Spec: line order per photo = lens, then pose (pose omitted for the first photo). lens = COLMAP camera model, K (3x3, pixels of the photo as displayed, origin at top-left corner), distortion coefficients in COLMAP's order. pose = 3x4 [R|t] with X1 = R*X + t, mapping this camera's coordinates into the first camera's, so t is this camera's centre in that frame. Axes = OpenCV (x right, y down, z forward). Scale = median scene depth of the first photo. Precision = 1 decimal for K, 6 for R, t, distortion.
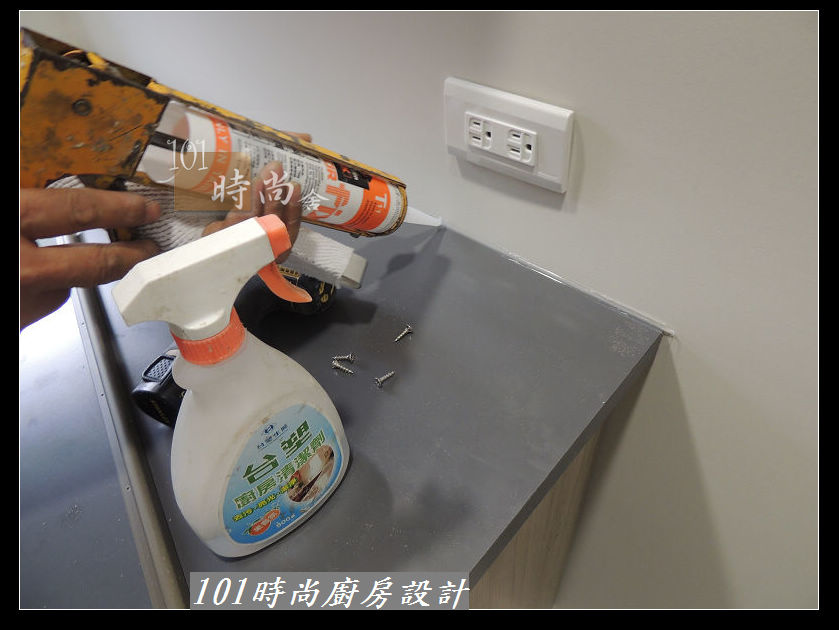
lens RADIAL K [[582.8, 0, 419.5], [0, 582.8, 315.0], [0, 0, 1]] dist [0.010900, -0.001207]
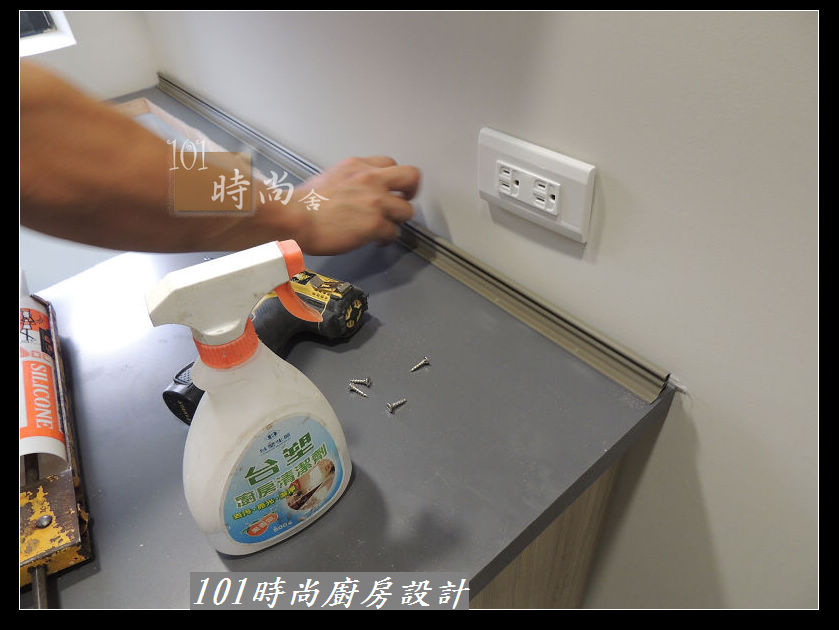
lens RADIAL K [[582.8, 0, 419.5], [0, 582.8, 315.0], [0, 0, 1]] dist [0.010900, -0.001207]
pose [[0.991829, 0.088858, -0.091541, 0.081546], [-0.094735, 0.993571, -0.061978, 0.013189], [0.085445, 0.070144, 0.993871, -0.060818]]
